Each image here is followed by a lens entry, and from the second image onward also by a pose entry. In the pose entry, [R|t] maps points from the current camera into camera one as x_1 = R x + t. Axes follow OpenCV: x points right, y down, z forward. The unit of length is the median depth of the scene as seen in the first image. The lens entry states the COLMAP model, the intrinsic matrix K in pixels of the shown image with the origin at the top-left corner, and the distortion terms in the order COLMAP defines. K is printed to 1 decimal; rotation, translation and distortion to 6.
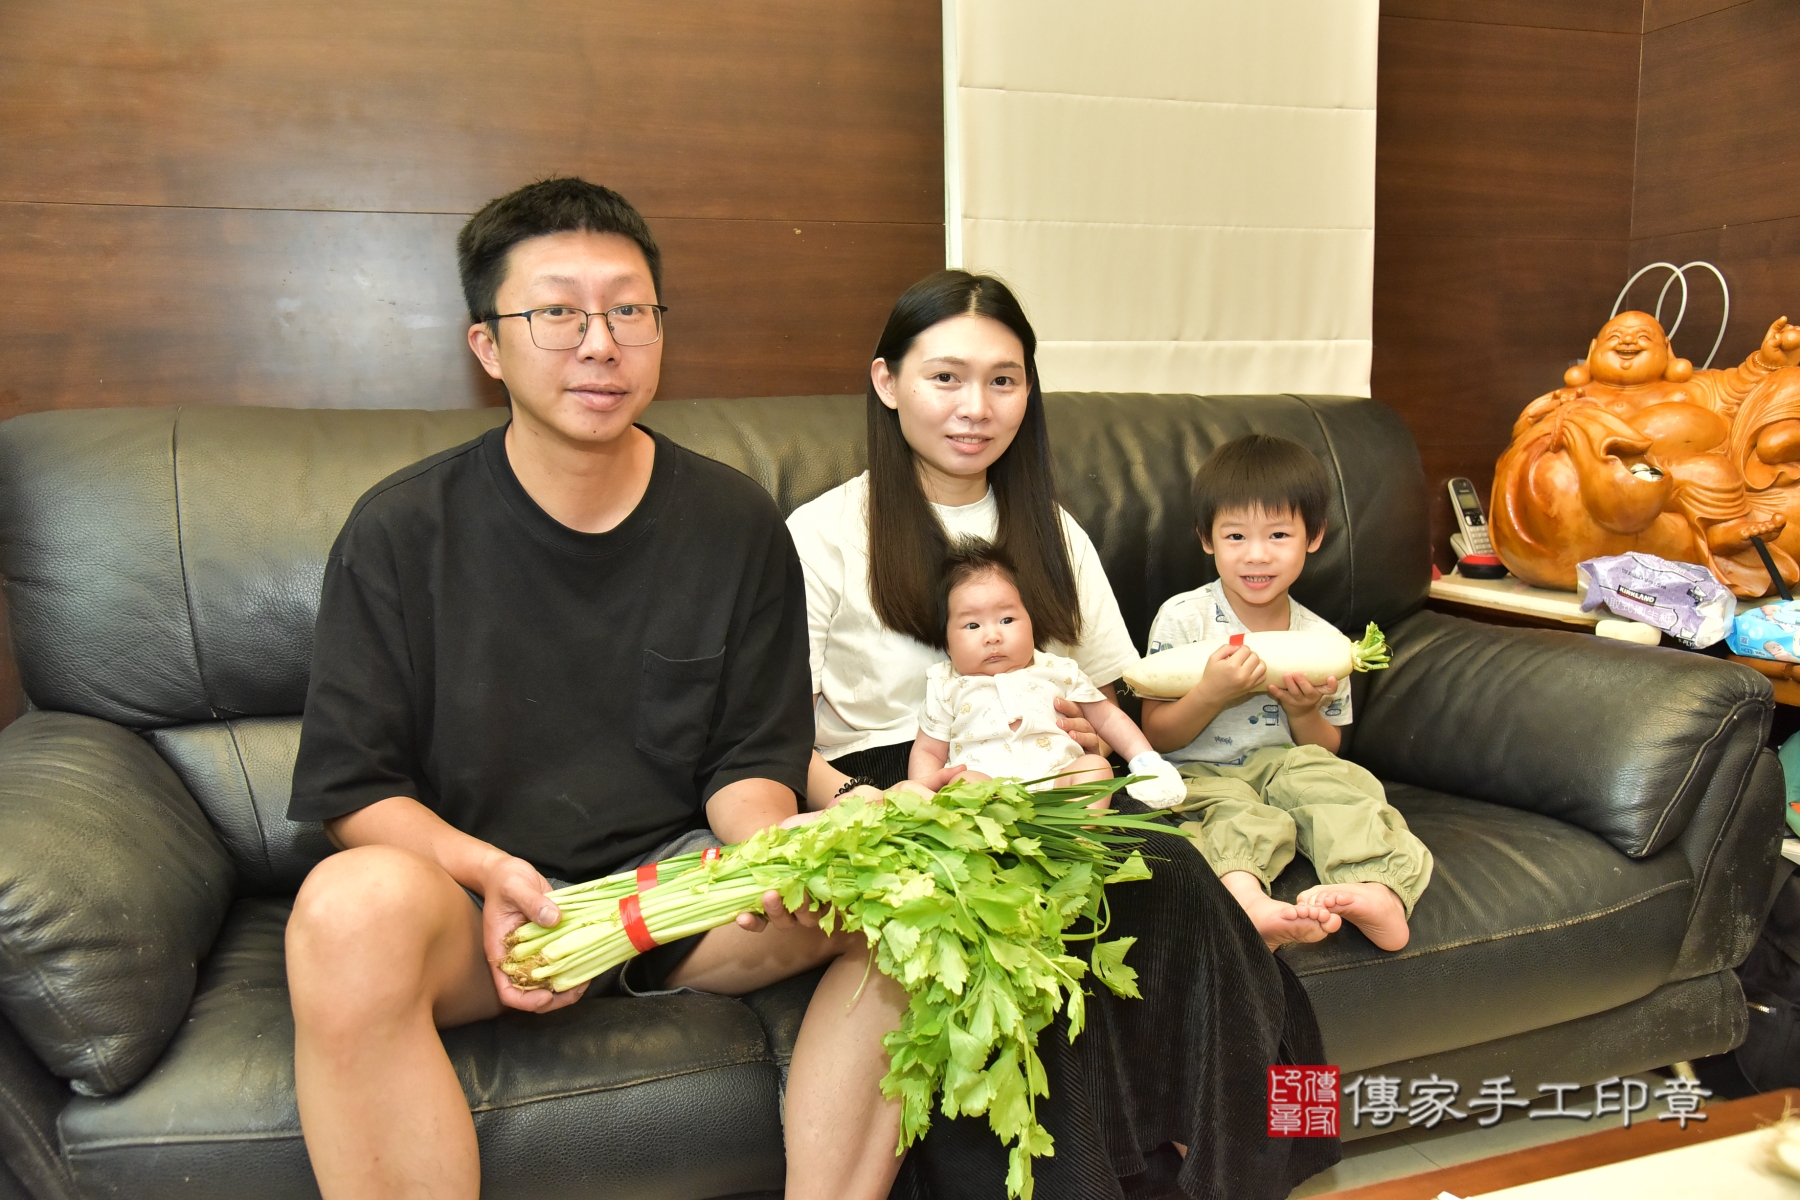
lens RADIAL K [[1494.7, 0, 900.0], [0, 1494.7, 600.0], [0, 0, 1]] dist [-0.046592, 0.090700]
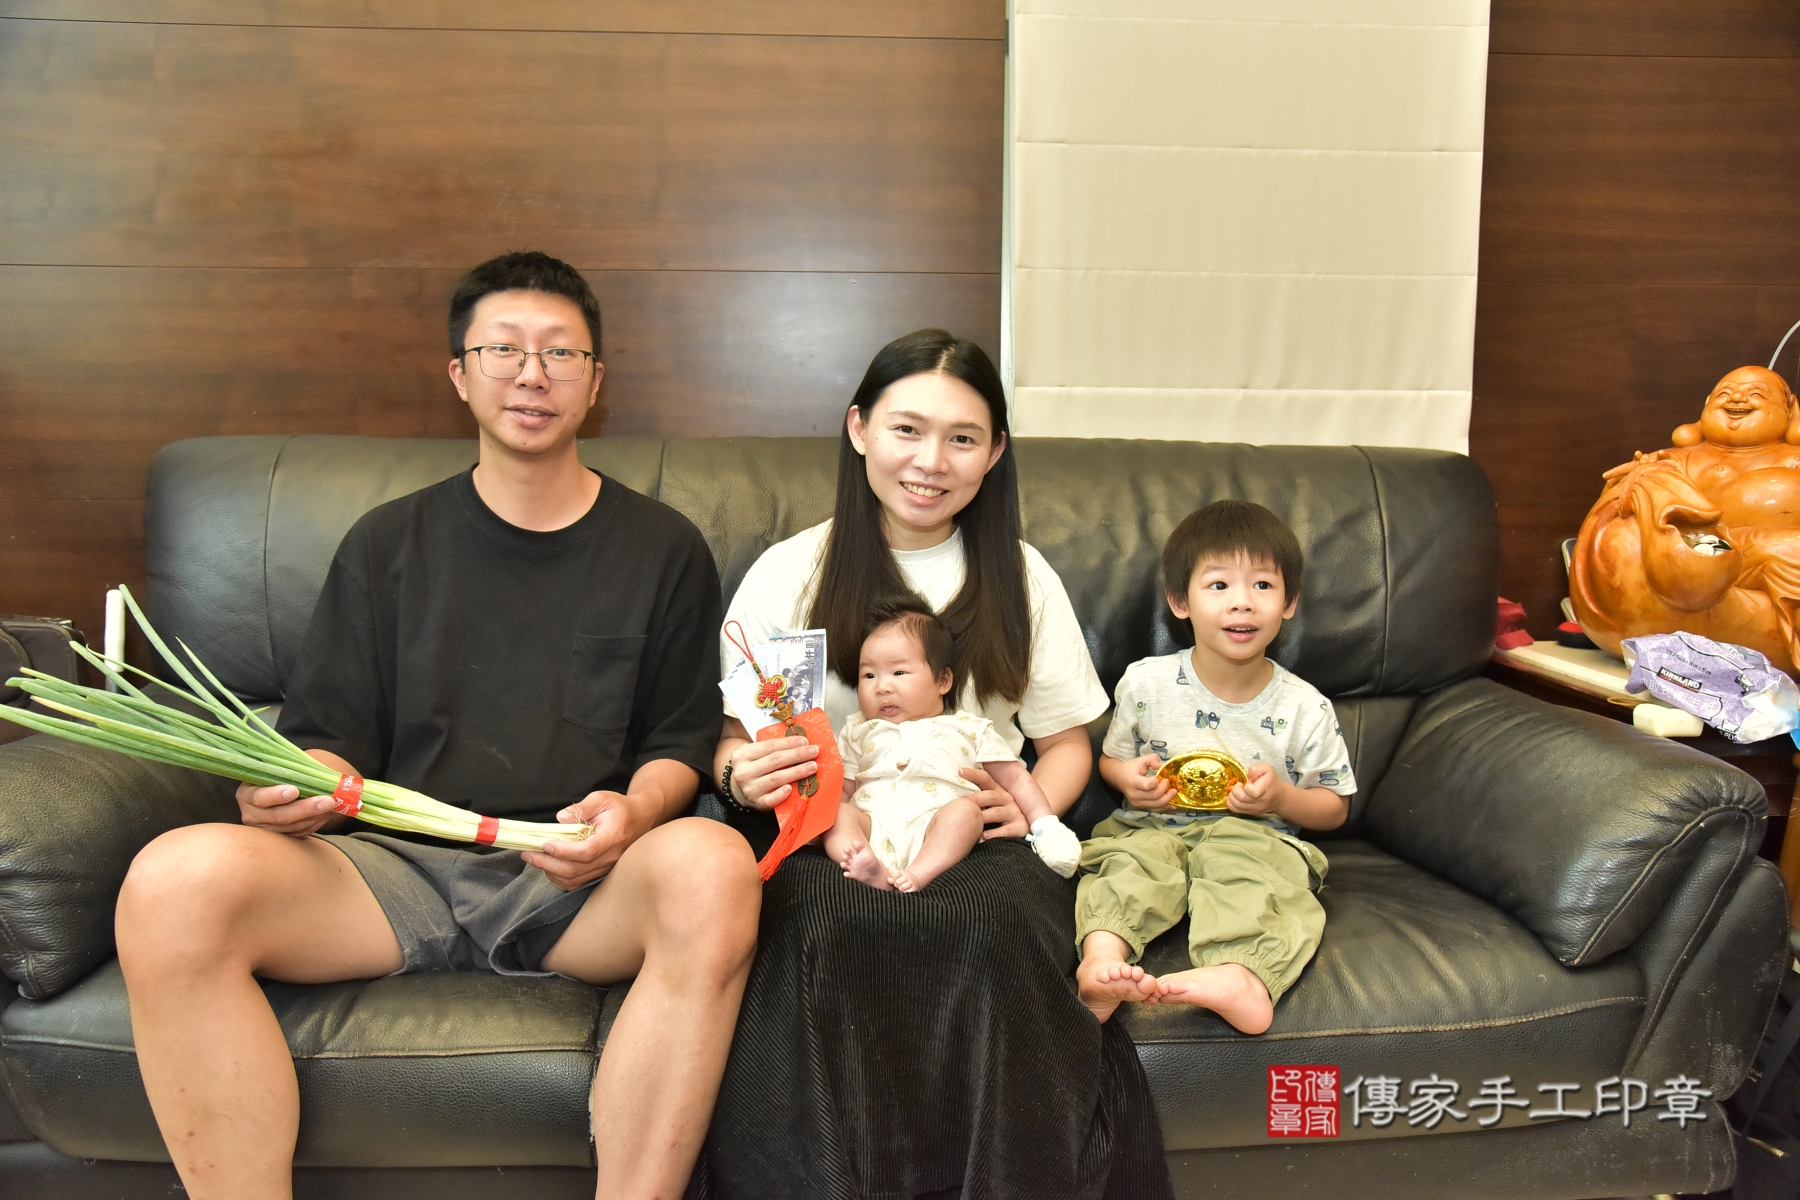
lens RADIAL K [[1403.9, 0, 892.8], [0, 1403.9, 606.1], [0, 0, 1]] dist [-0.069235, 0.079267]
pose [[0.960069, 0.058296, -0.273621, 0.253494], [-0.059048, 0.998240, 0.005493, -0.023417], [0.273460, 0.010883, 0.961822, 0.047724]]
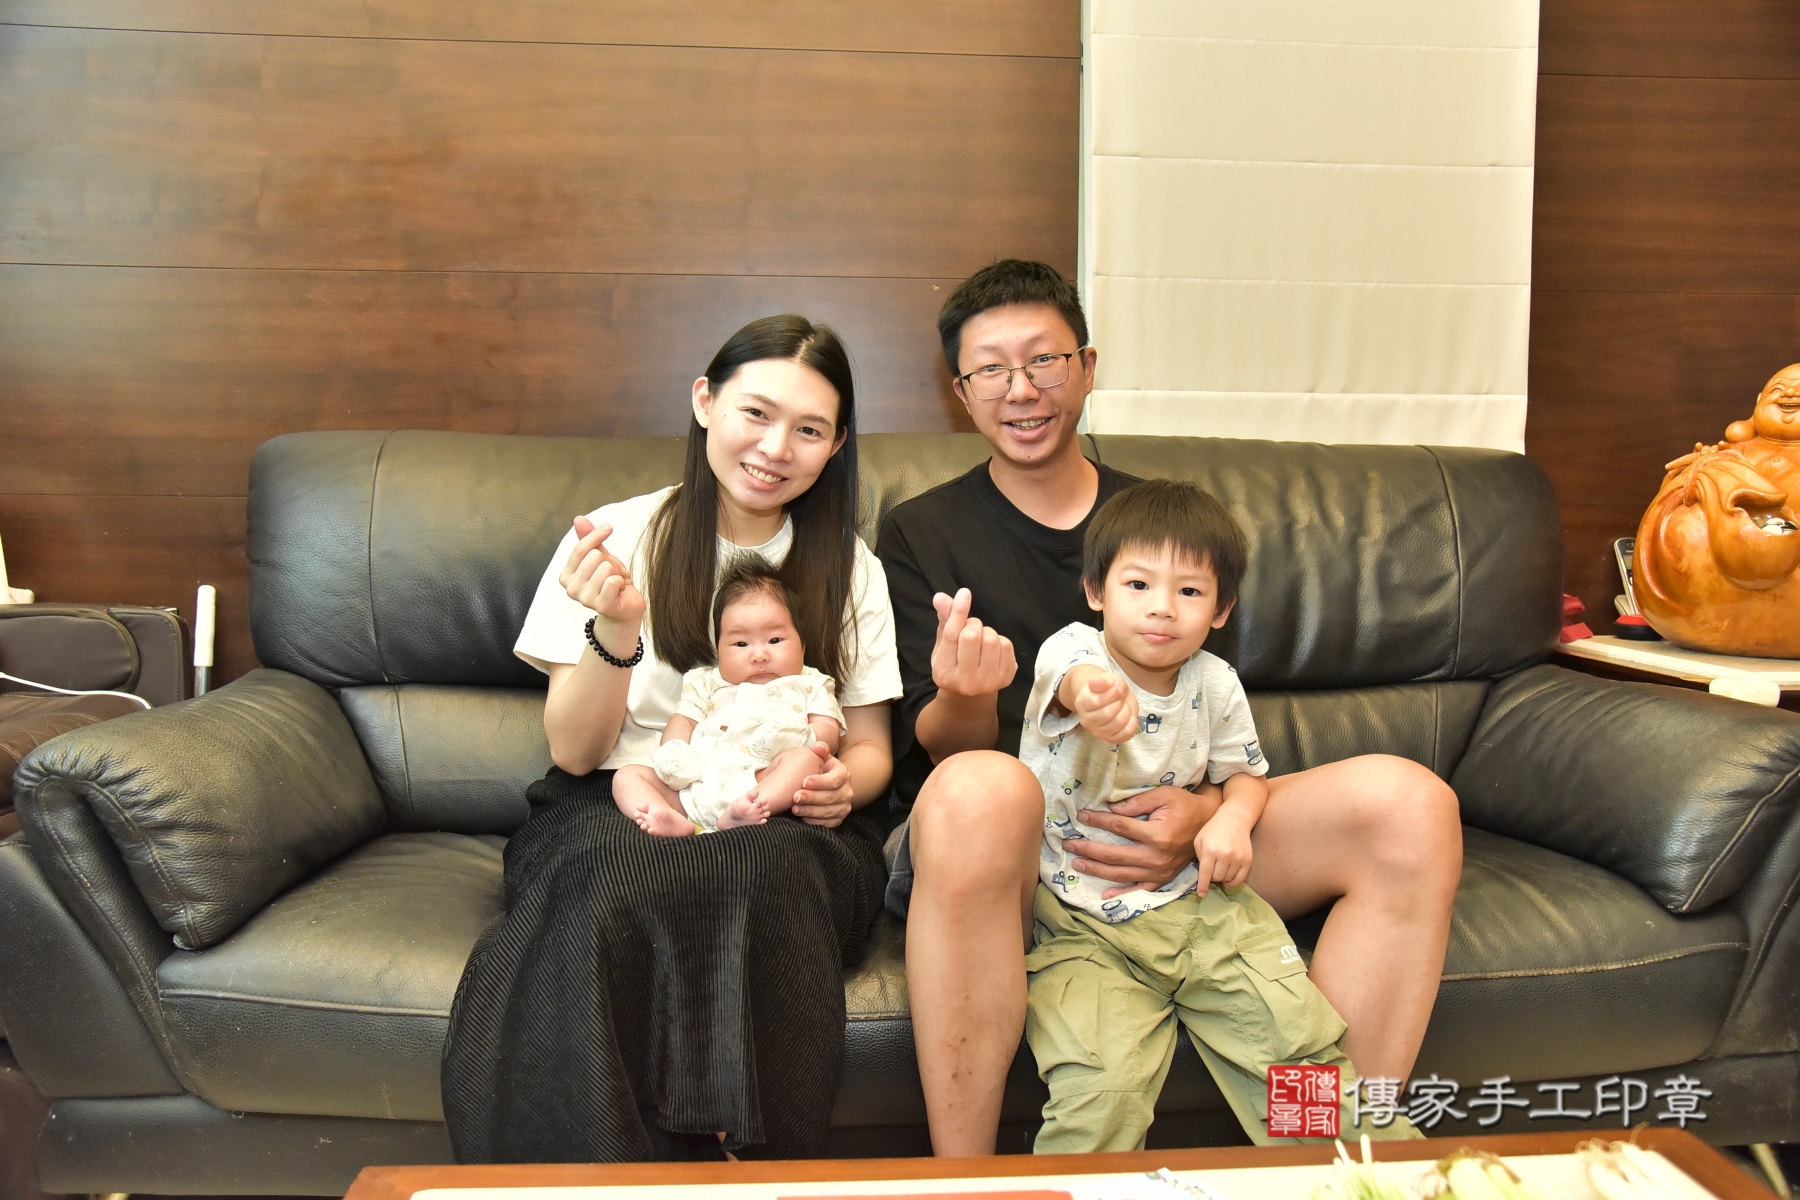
lens RADIAL K [[1416.5, 0, 900.6], [0, 1416.5, 606.9], [0, 0, 1]] dist [-0.069703, 0.082923]
pose [[0.965744, 0.043815, -0.255773, 0.189376], [-0.056222, 0.997560, -0.041397, 0.034117], [0.253335, 0.054359, 0.965850, -0.002981]]
